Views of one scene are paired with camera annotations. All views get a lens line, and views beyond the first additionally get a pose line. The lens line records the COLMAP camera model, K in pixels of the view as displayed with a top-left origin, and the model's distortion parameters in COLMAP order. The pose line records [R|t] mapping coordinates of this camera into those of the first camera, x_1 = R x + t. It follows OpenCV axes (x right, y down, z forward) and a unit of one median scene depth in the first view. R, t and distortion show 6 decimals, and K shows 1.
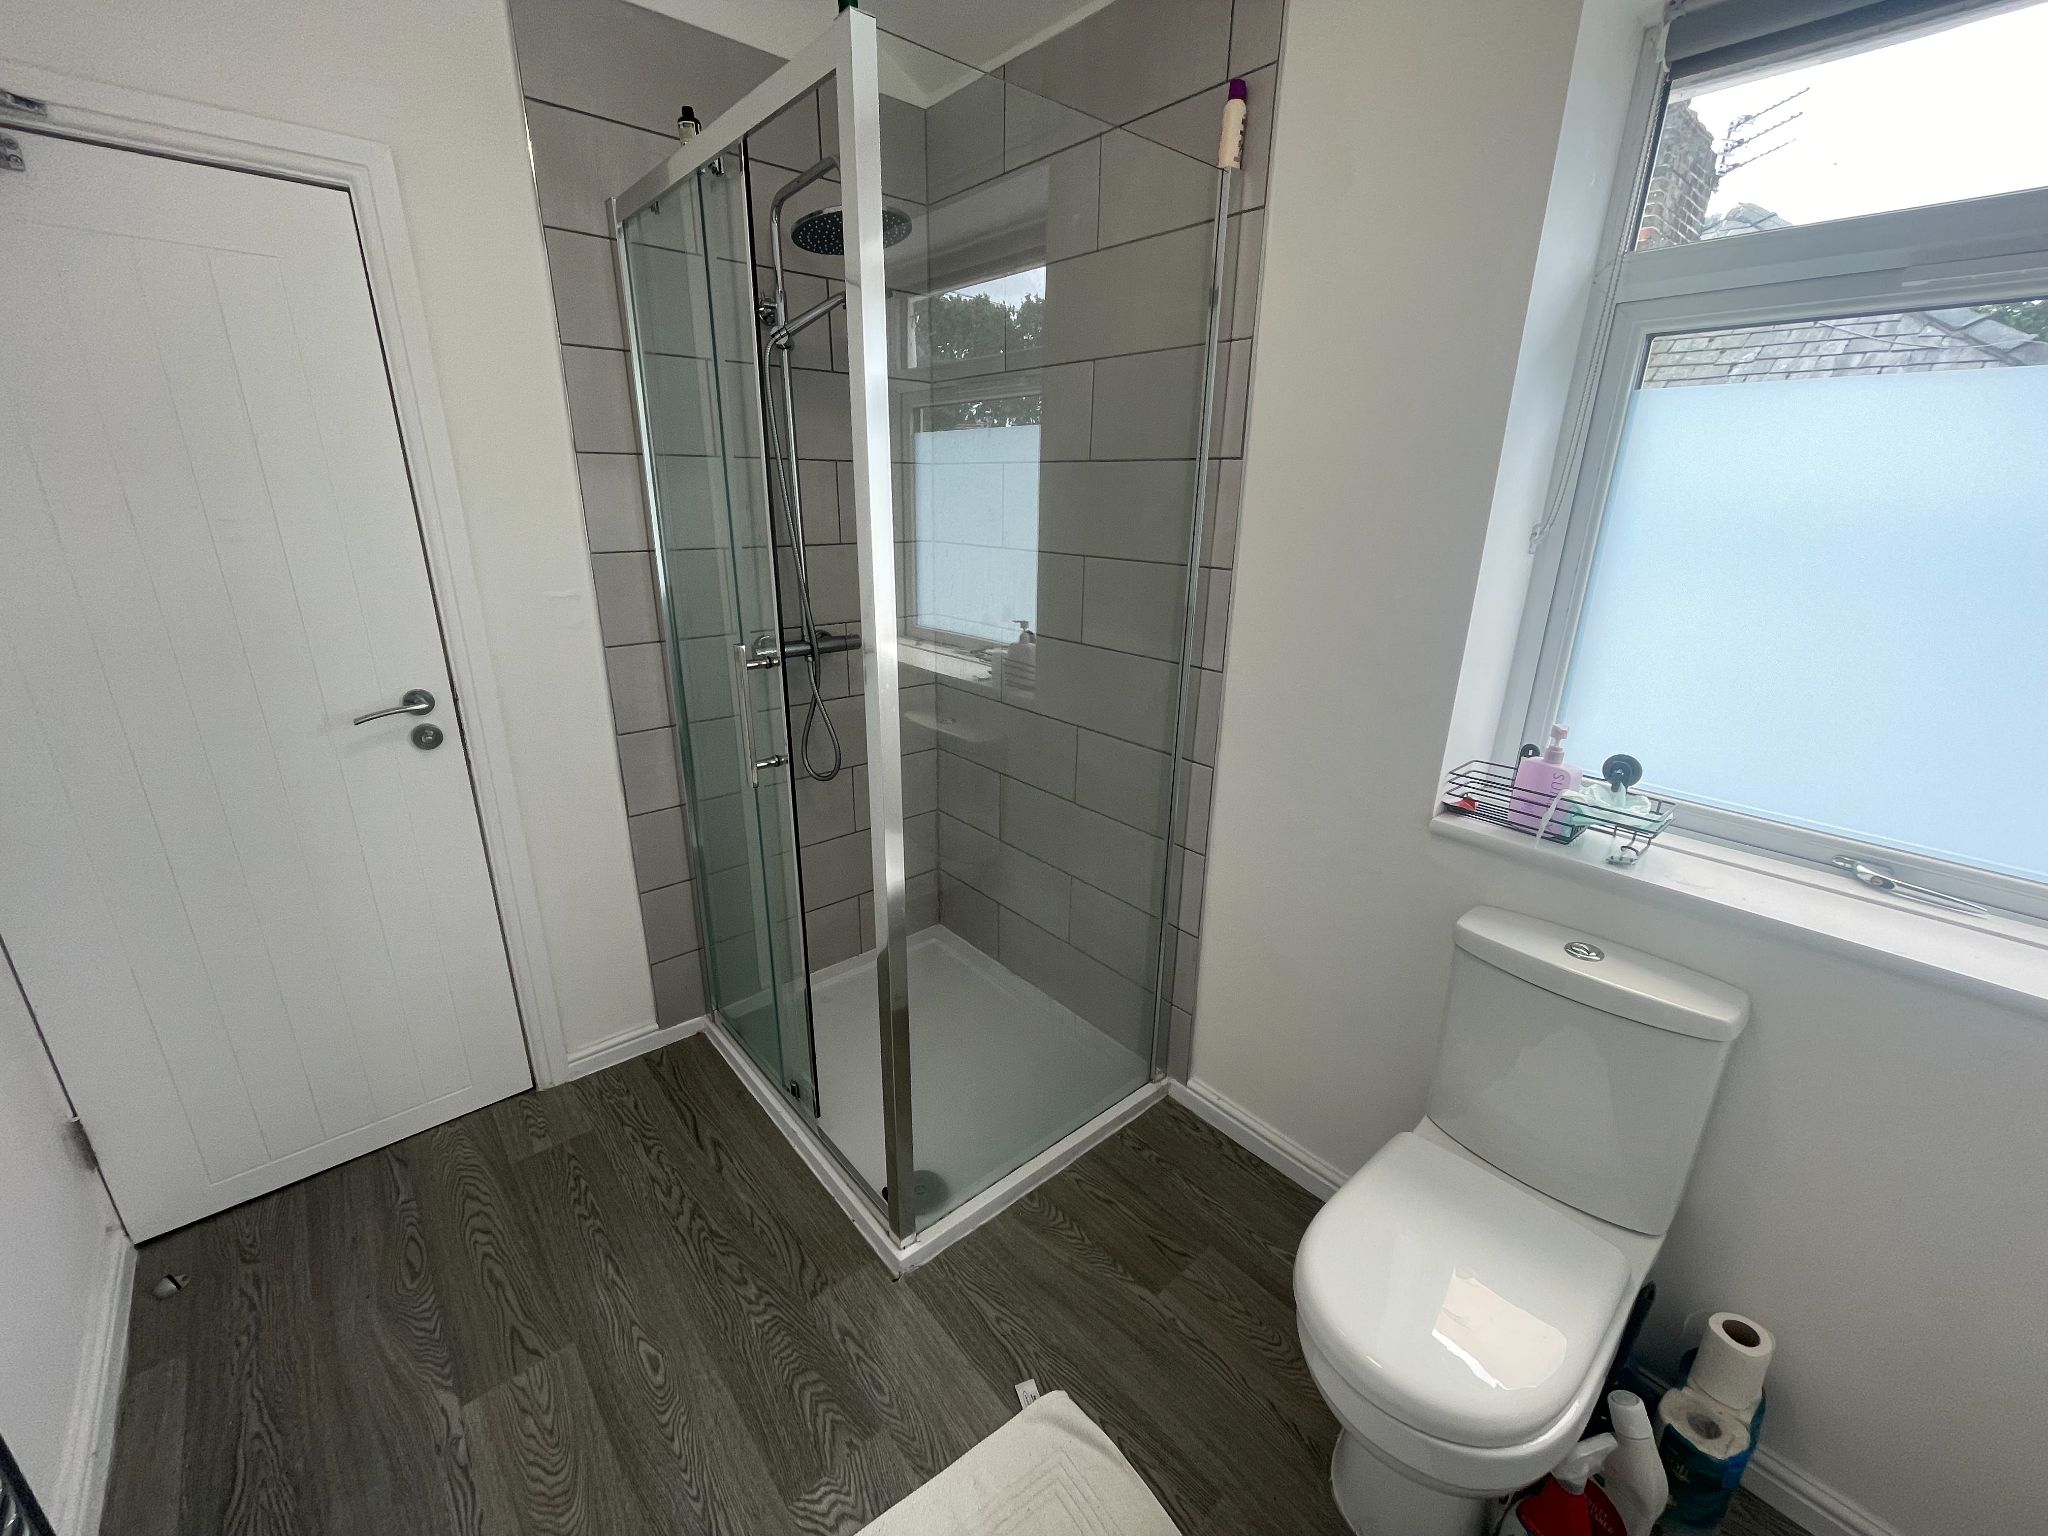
lens RADIAL K [[832.1, 0, 1033.1], [0, 832.1, 766.6], [0, 0, 1]] dist [0.000862, 0.000063]
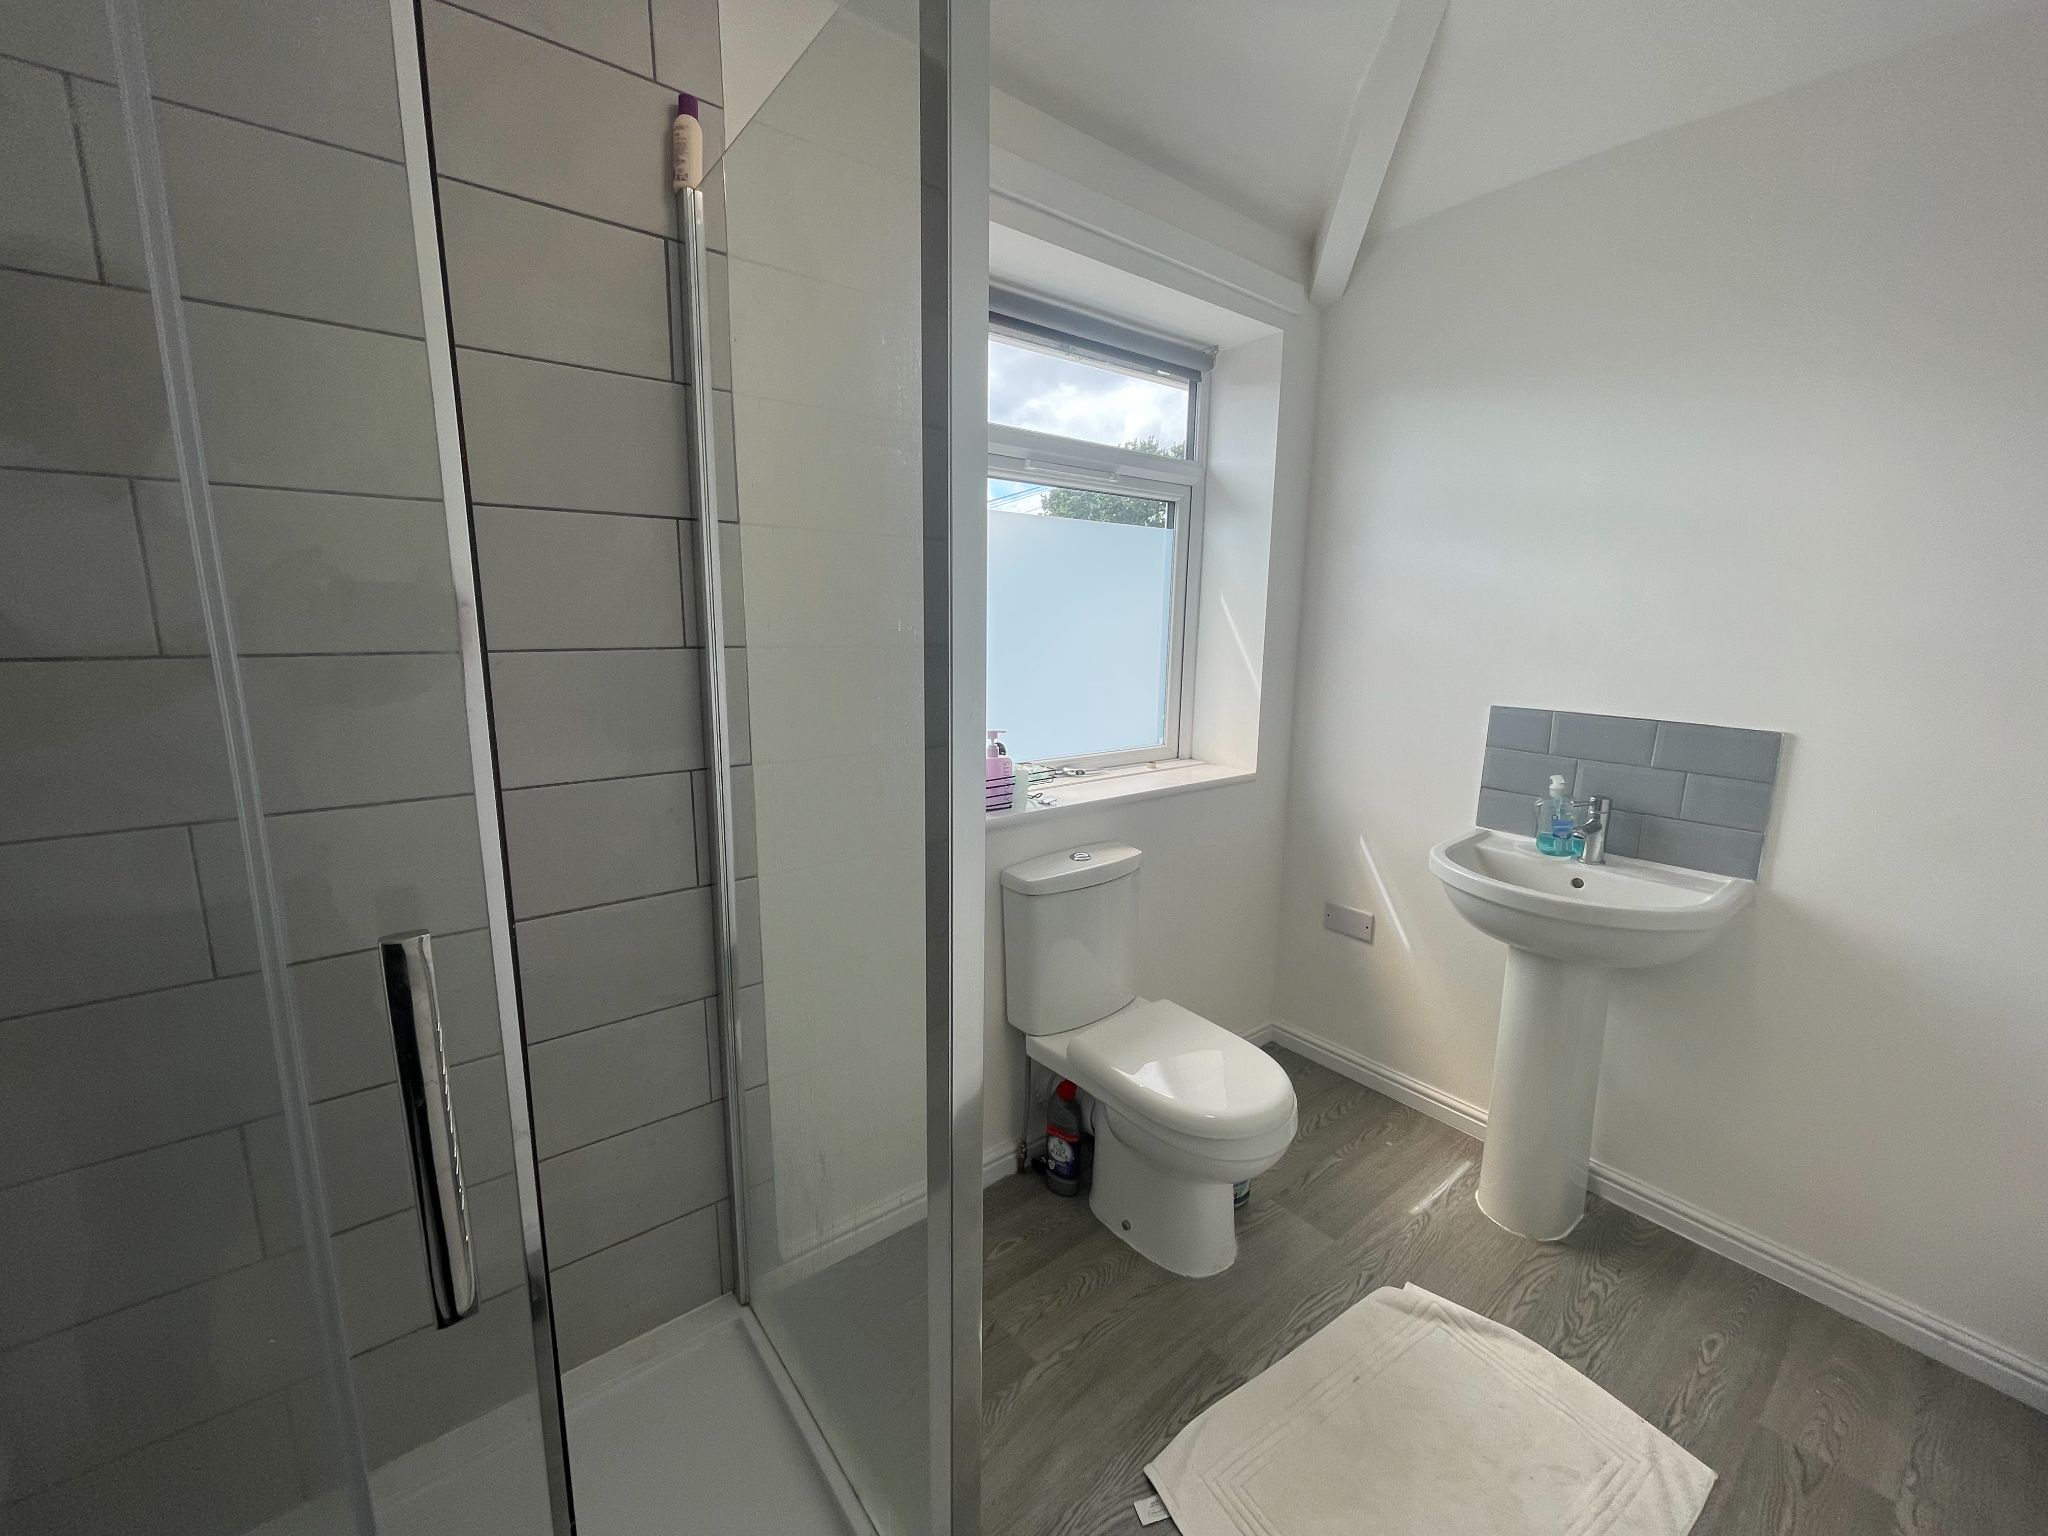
lens RADIAL K [[816.4, 0, 1024.0], [0, 816.4, 768.0], [0, 0, 1]] dist [-0.000807, -0.006313]
pose [[0.051154, -0.214663, 0.975348, -0.766228], [0.292873, 0.936912, 0.190844, -0.249620], [-0.954782, 0.275891, 0.110796, 0.860429]]
